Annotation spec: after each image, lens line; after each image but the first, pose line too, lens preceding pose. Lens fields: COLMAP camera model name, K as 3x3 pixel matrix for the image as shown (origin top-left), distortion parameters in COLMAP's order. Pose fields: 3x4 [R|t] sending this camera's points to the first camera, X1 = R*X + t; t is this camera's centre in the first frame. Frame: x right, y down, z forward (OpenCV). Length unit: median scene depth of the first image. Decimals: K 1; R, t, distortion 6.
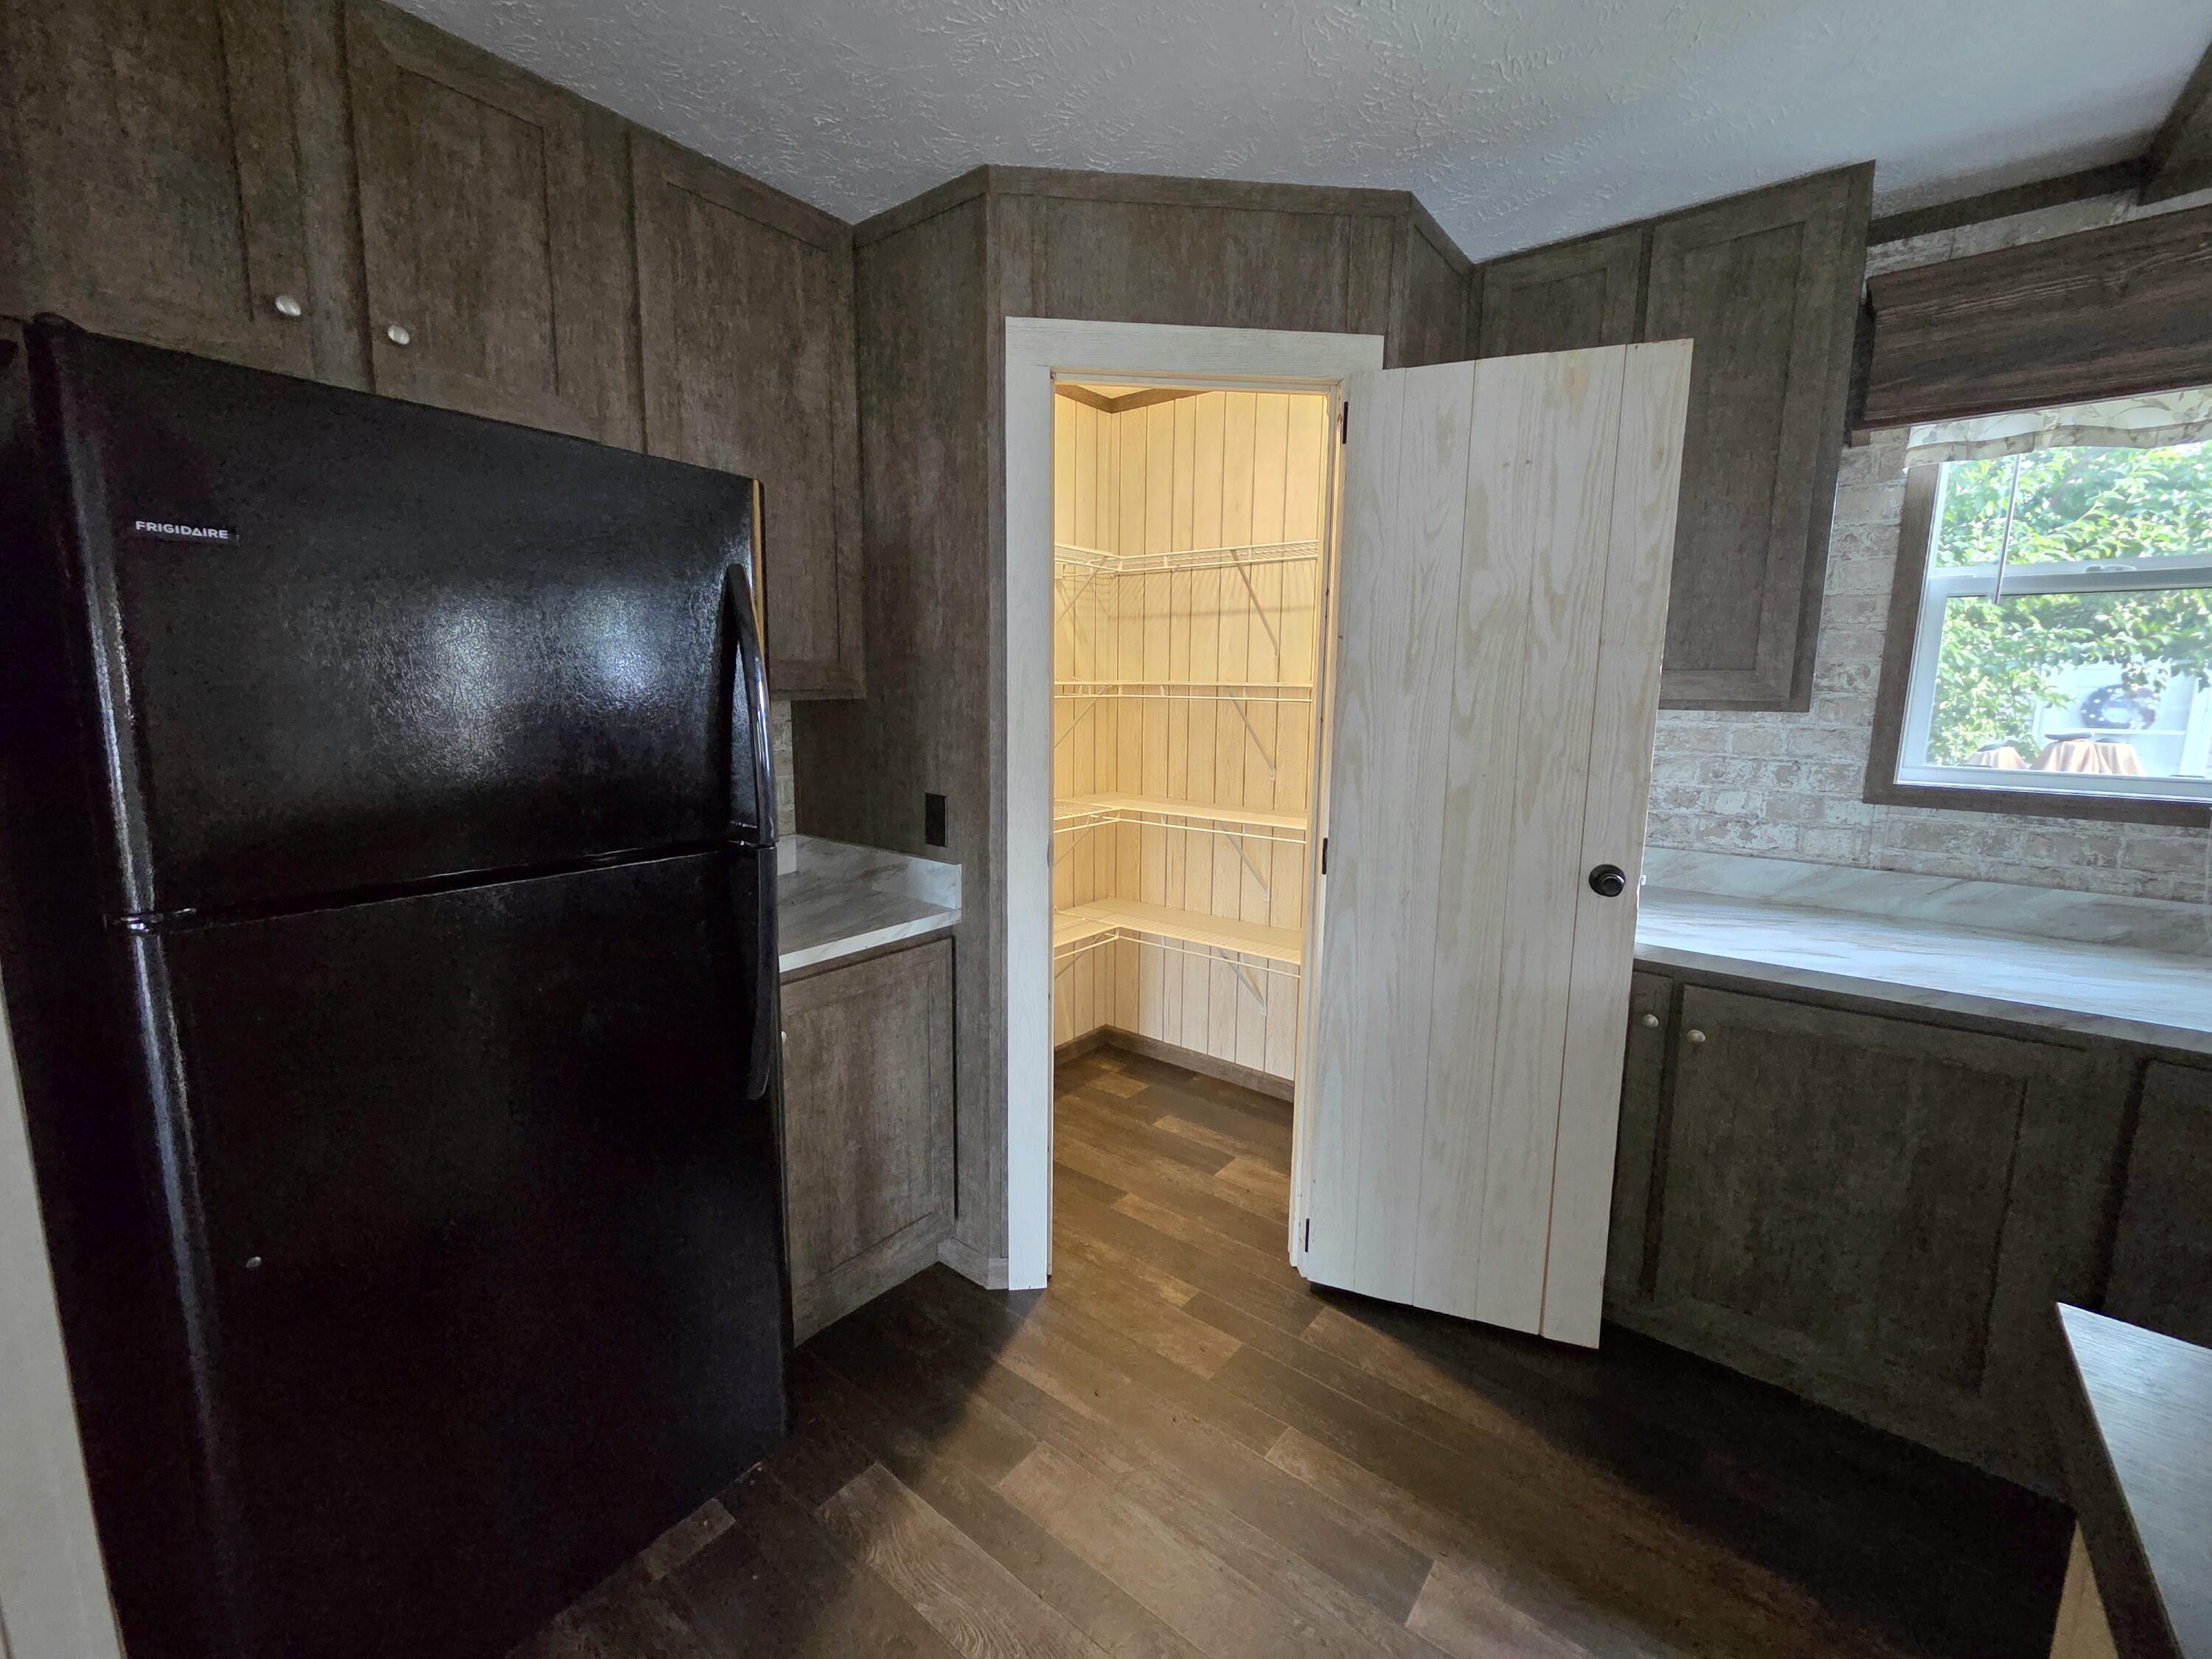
lens RADIAL K [[906.1, 0, 1109.9], [0, 906.1, 820.8], [0, 0, 1]] dist [-0.007157, 0.000641]
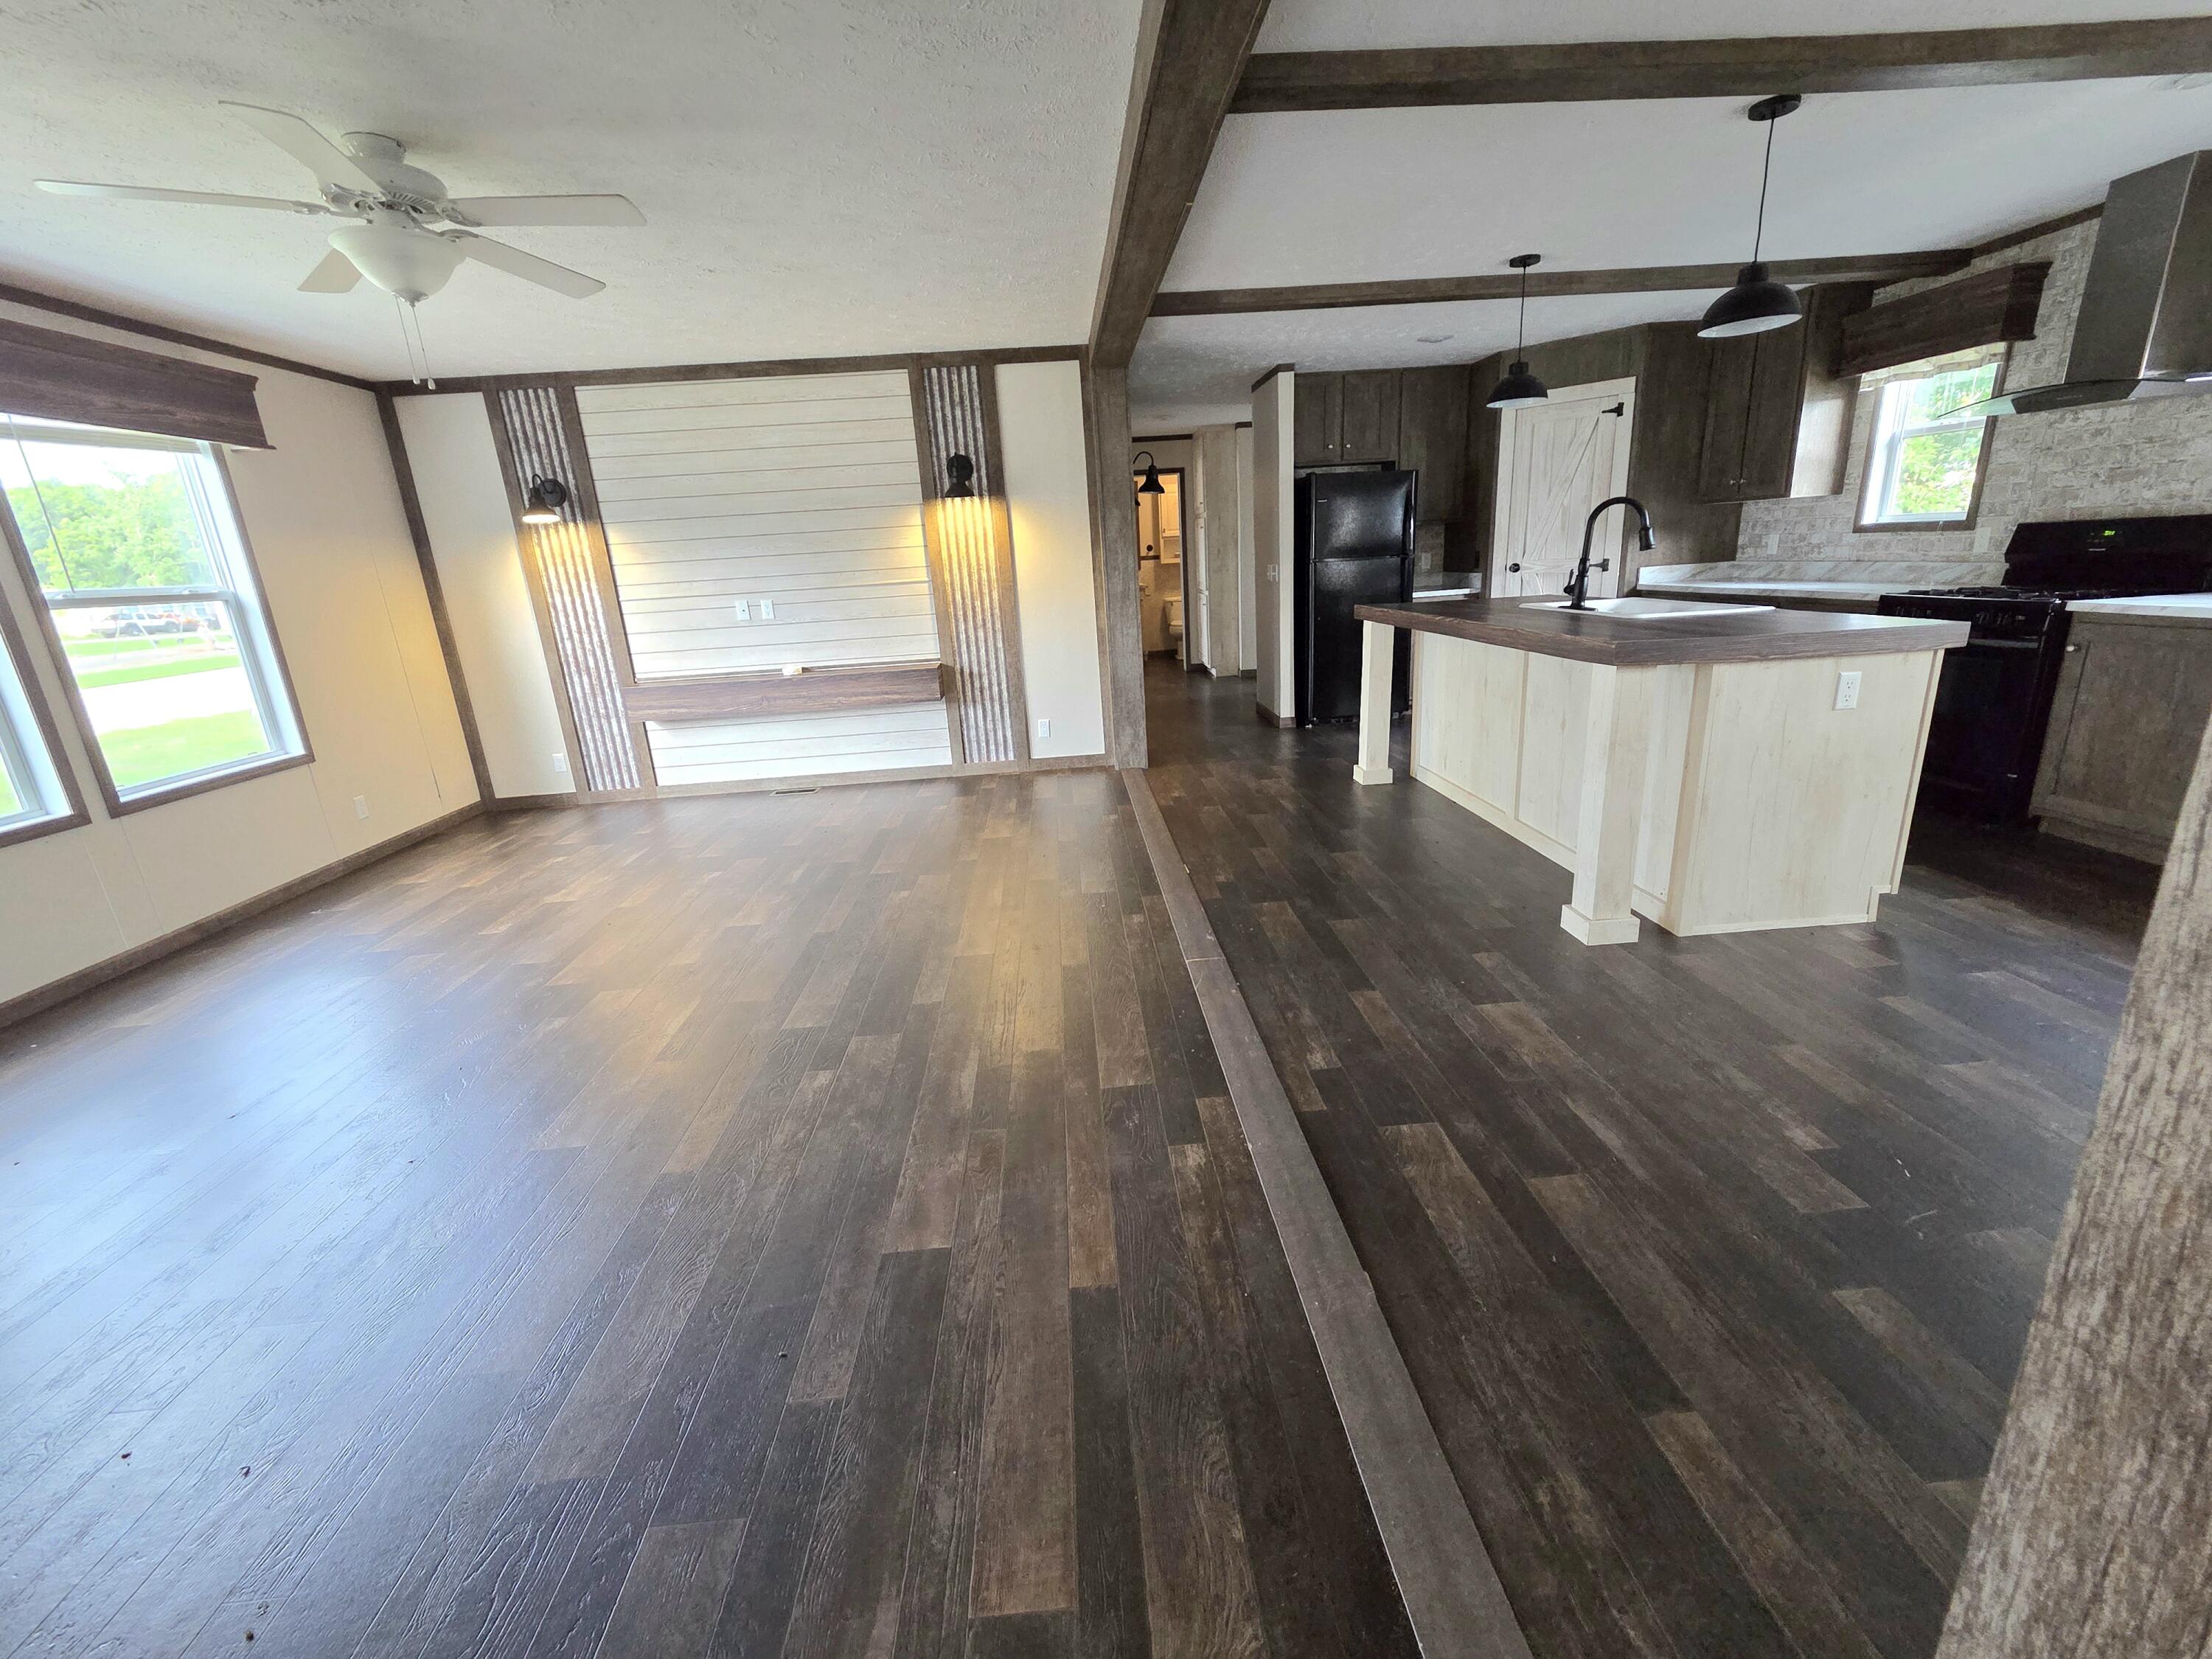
lens RADIAL K [[906.1, 0, 1109.9], [0, 906.1, 820.8], [0, 0, 1]] dist [-0.007157, 0.000641]
pose [[0.673214, 0.155420, -0.722930, 1.433612], [-0.036064, 0.983400, 0.177833, 0.397252], [0.738568, -0.093648, 0.667643, -2.238250]]
